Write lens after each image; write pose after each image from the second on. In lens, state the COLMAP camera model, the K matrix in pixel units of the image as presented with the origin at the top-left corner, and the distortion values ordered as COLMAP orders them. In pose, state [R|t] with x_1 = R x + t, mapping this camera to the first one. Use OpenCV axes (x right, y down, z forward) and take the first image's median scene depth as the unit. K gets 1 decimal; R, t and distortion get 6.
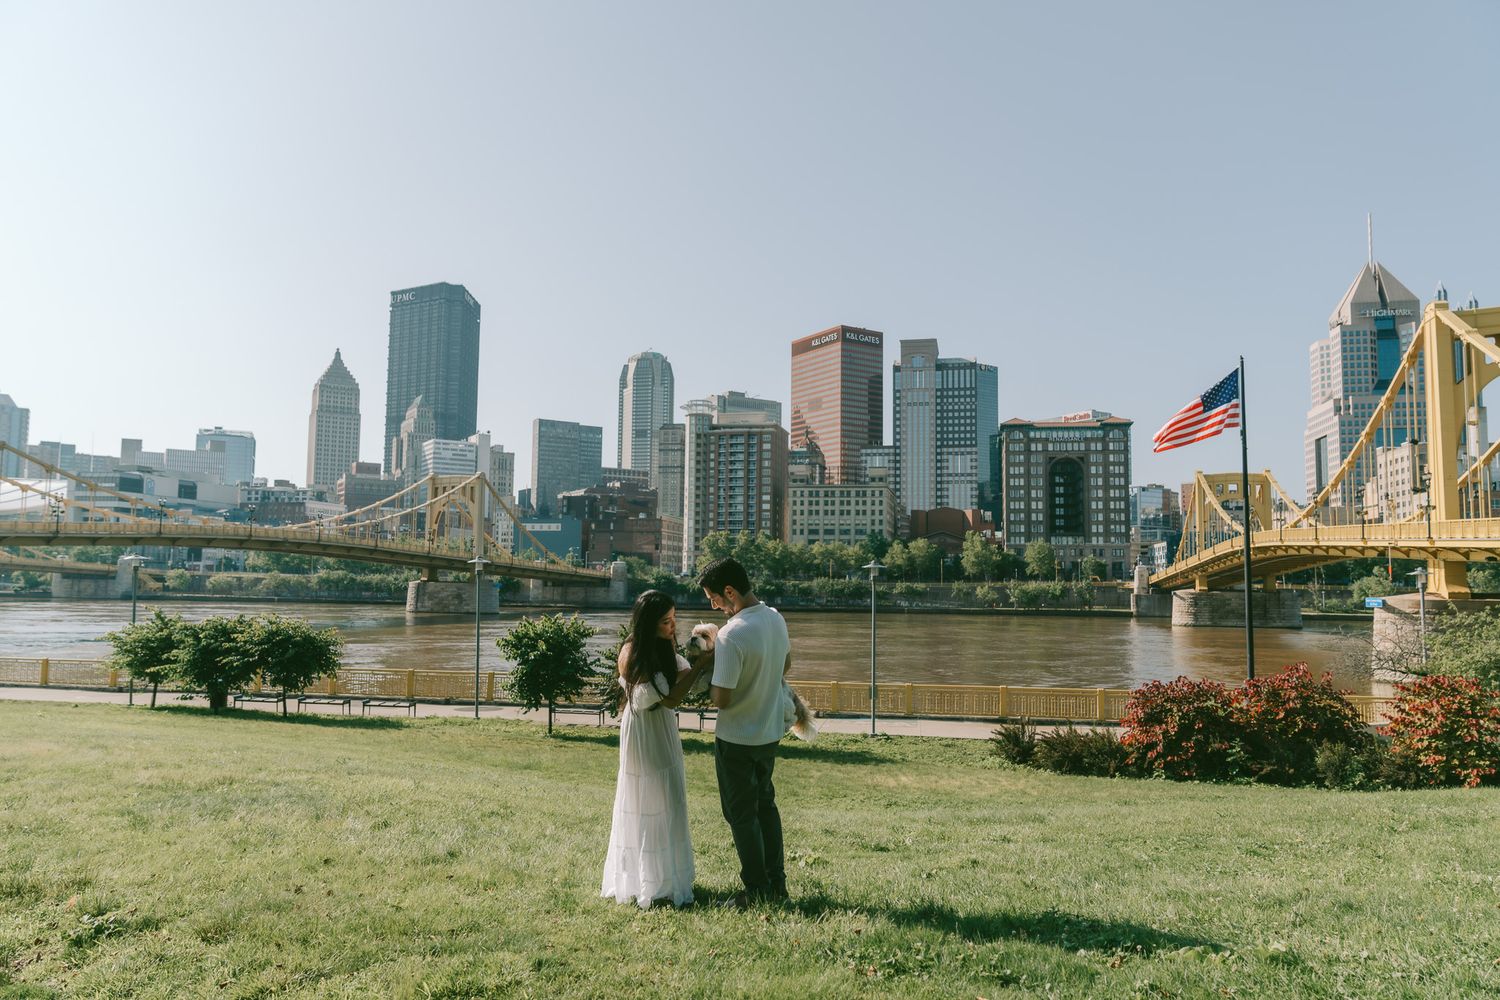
lens RADIAL K [[1018.6, 0, 750.0], [0, 1018.6, 500.0], [0, 0, 1]] dist [-0.015137, 0.028955]
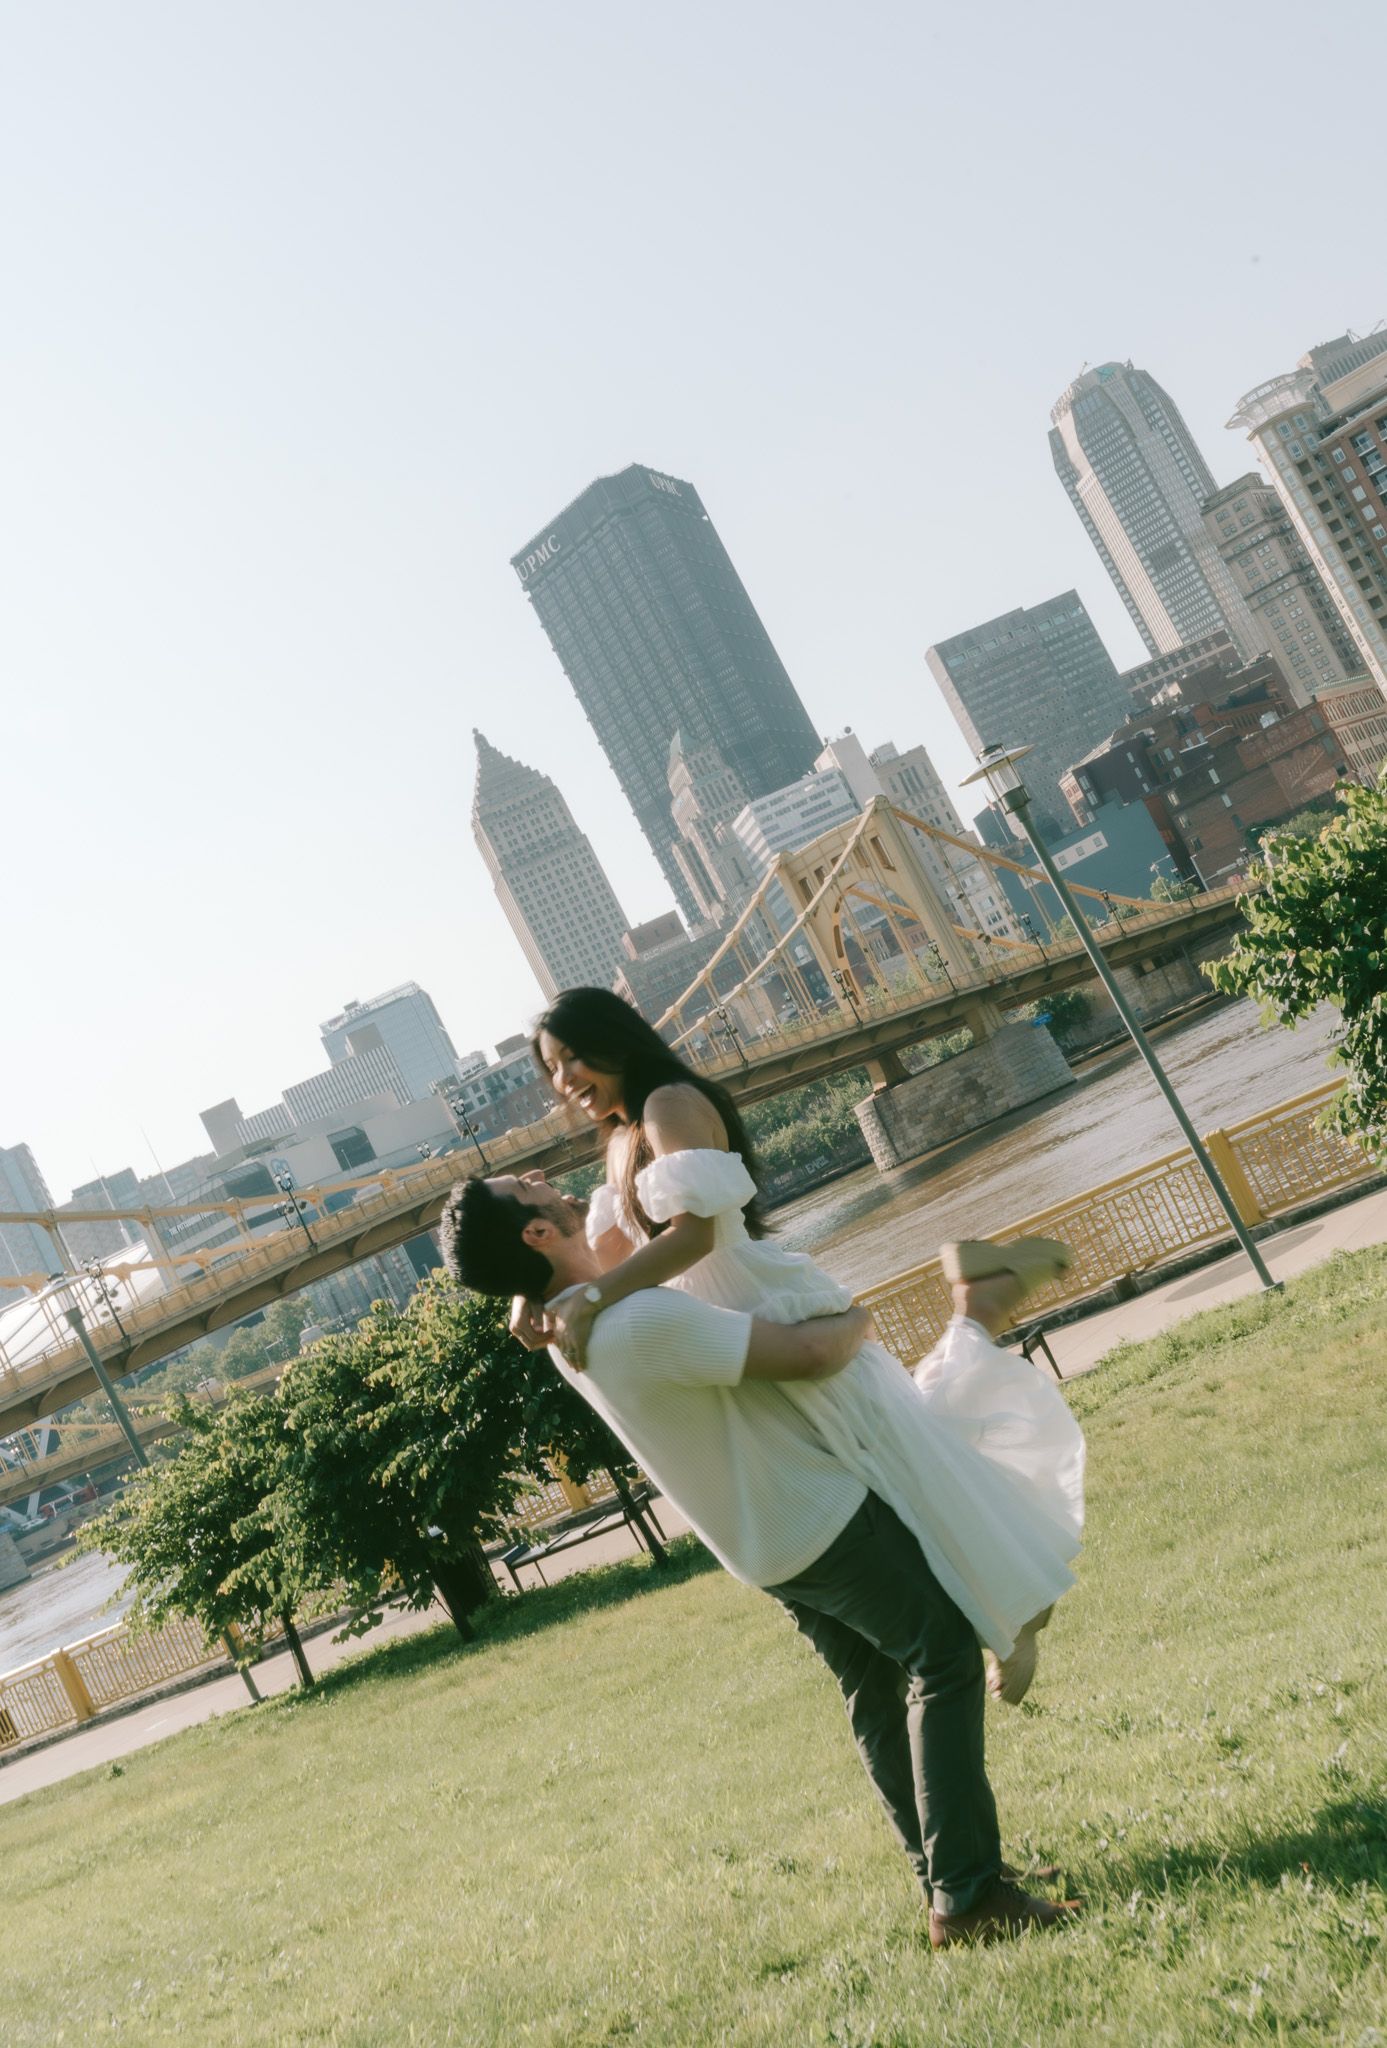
lens RADIAL K [[2396.4, 0, 767.9], [0, 2396.4, 905.7], [0, 0, 1]] dist [0.020658, 0.002890]
pose [[0.833603, -0.458601, -0.307881, -0.013516], [0.475516, 0.879421, -0.022450, 0.007688], [0.281052, -0.127688, 0.951160, 0.037342]]
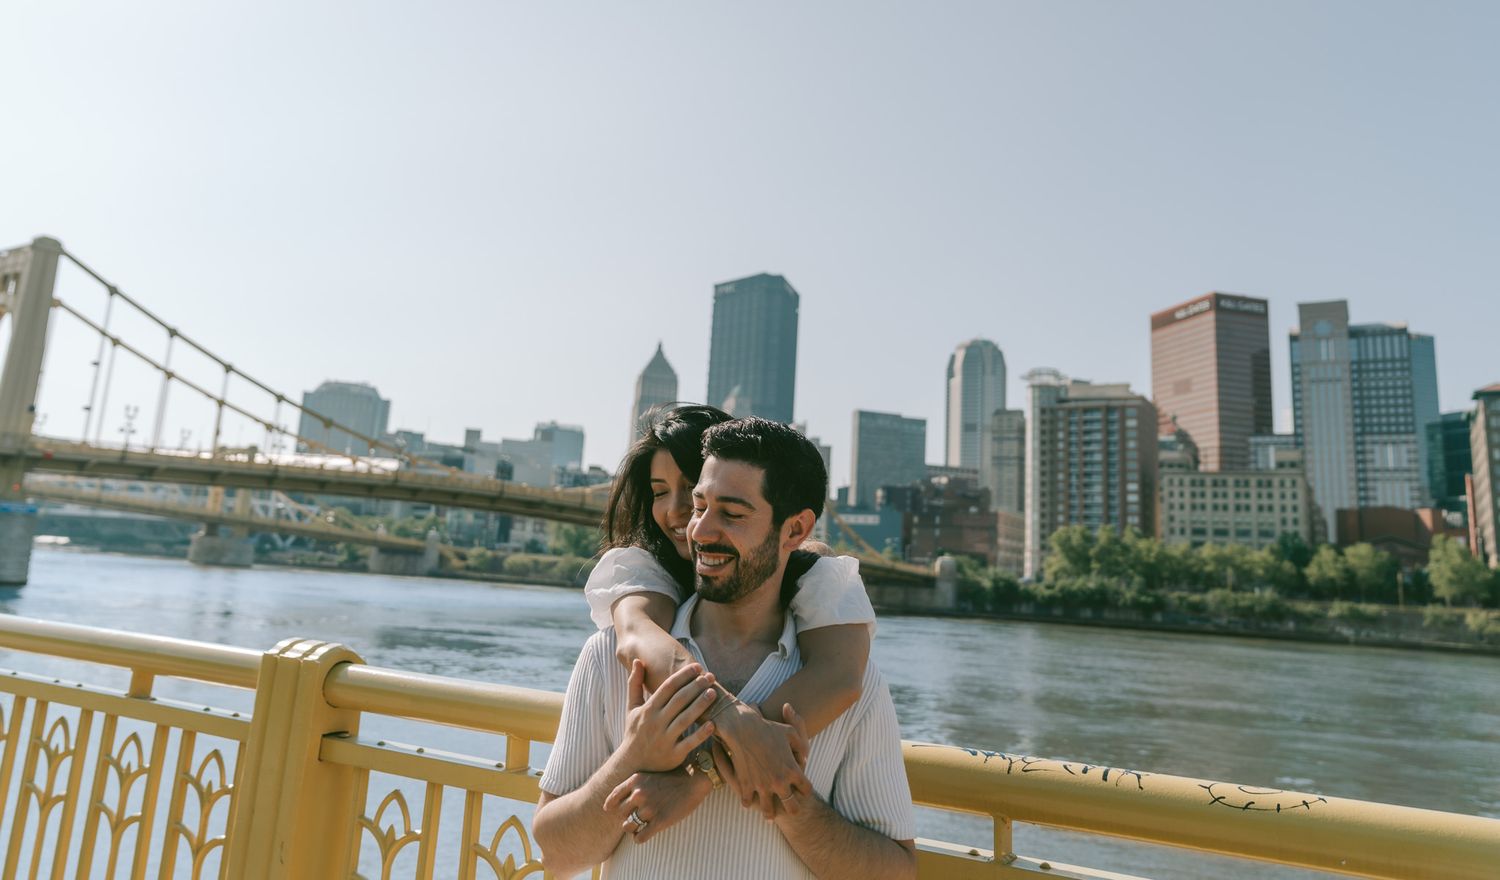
lens RADIAL K [[1044.3, 0, 731.4], [0, 1044.3, 365.7], [0, 0, 1]] dist [-0.002398, 0.003630]
pose [[0.946336, -0.019306, -0.322606, -0.014099], [-0.025149, 0.990788, -0.133064, 0.018055], [0.322203, 0.134037, 0.937133, 0.103938]]
